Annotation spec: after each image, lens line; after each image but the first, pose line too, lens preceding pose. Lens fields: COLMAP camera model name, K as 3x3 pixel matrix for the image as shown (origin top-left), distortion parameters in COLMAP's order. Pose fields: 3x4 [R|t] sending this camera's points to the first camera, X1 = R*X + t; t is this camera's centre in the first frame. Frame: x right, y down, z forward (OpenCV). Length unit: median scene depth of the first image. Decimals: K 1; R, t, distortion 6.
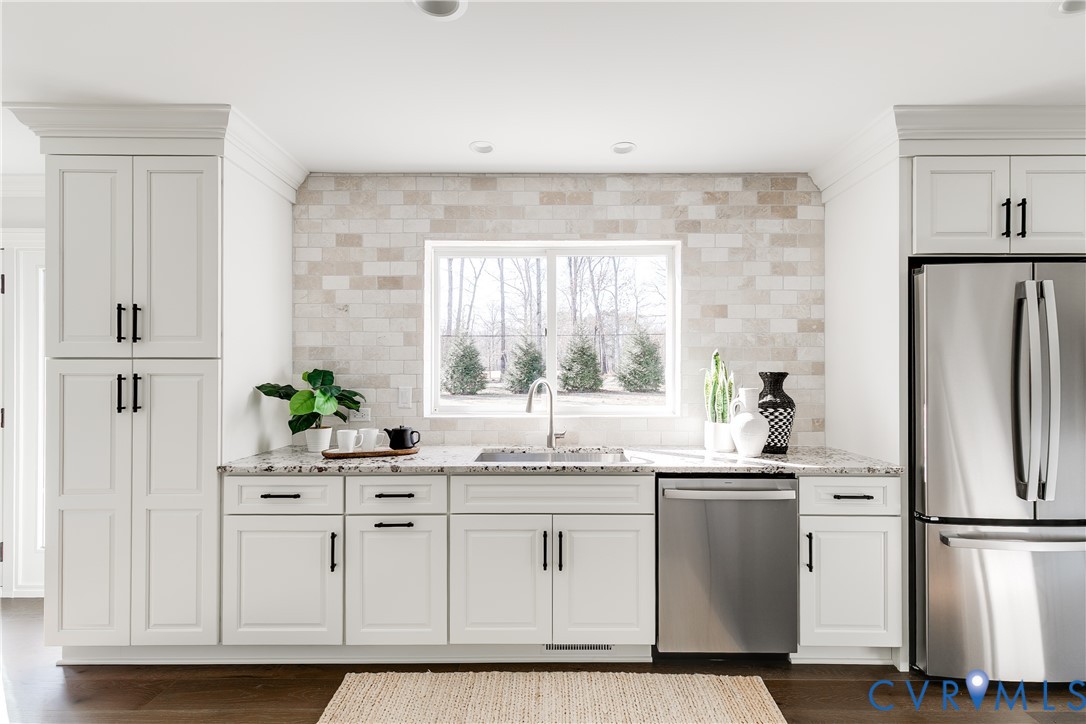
lens RADIAL K [[503.1, 0, 543.0], [0, 503.1, 362.0], [0, 0, 1]] dist [0.003830, 0.000155]
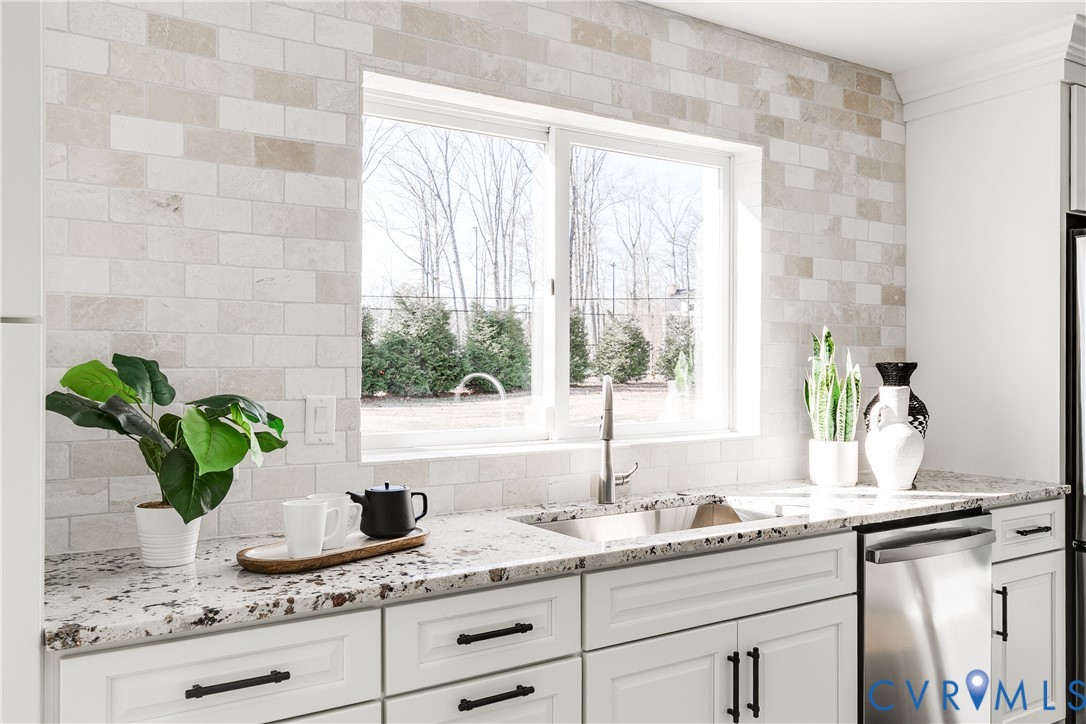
lens RADIAL K [[890.7, 0, 543.0], [0, 890.7, 362.0], [0, 0, 1]] dist [-0.002301, -0.000618]
pose [[0.833386, 0.001523, 0.552689, -0.544408], [-0.009457, 0.999889, 0.011504, 0.009190], [-0.552610, -0.014814, 0.833308, 0.242716]]
